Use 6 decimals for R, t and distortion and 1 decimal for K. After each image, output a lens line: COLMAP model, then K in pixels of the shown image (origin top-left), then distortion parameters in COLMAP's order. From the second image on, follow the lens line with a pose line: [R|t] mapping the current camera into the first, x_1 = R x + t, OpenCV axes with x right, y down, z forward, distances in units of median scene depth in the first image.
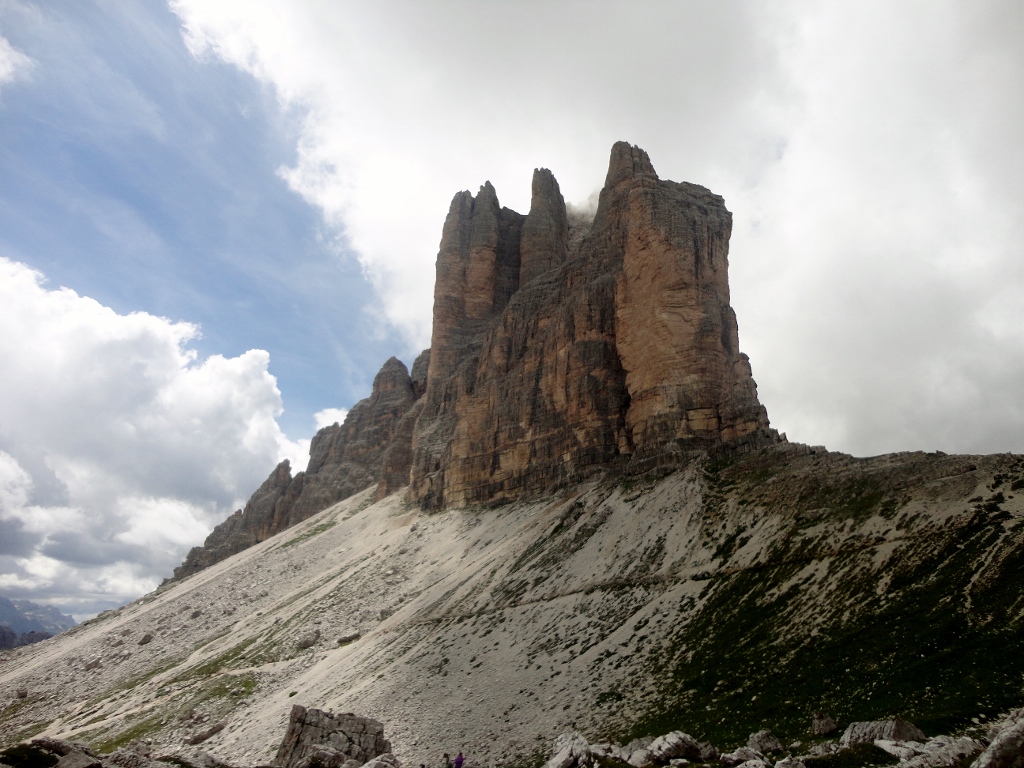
lens RADIAL K [[756.1, 0, 515.7], [0, 756.1, 388.7], [0, 0, 1]] dist [-0.010655, 0.013020]
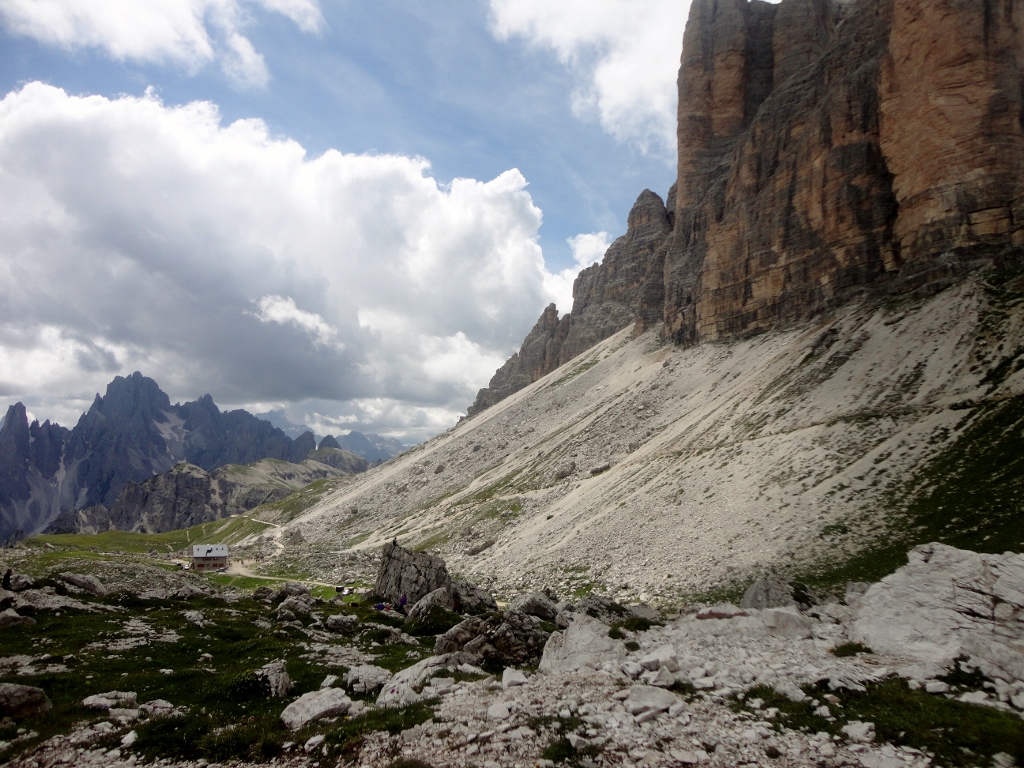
lens RADIAL K [[756.1, 0, 510.9], [0, 756.1, 386.0], [0, 0, 1]] dist [-0.010655, 0.013020]
pose [[0.926262, -0.040148, -0.374736, 0.058990], [0.120282, 0.973803, 0.192979, -0.007760], [0.357171, -0.223823, 0.906825, 0.000056]]
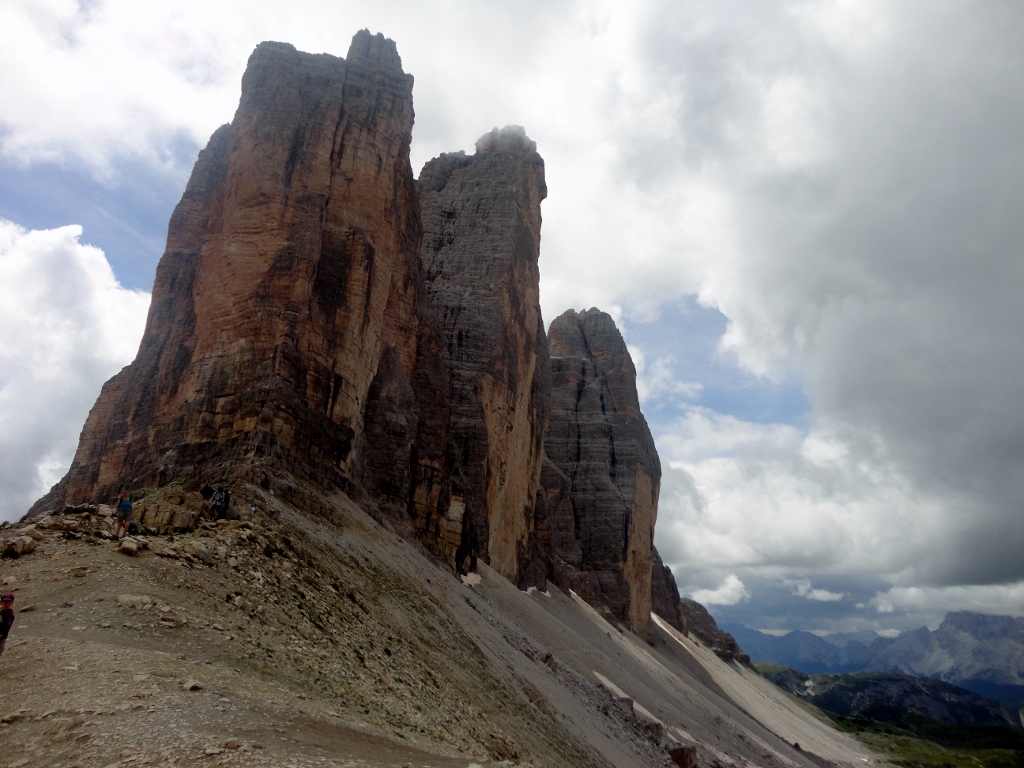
lens RADIAL K [[756.1, 0, 508.2], [0, 756.1, 383.8], [0, 0, 1]] dist [-0.010655, 0.013020]
pose [[0.989021, -0.001110, -0.147774, 0.543408], [0.000988, 0.999999, -0.000901, 0.018573], [0.147775, 0.000745, 0.989021, 0.435373]]
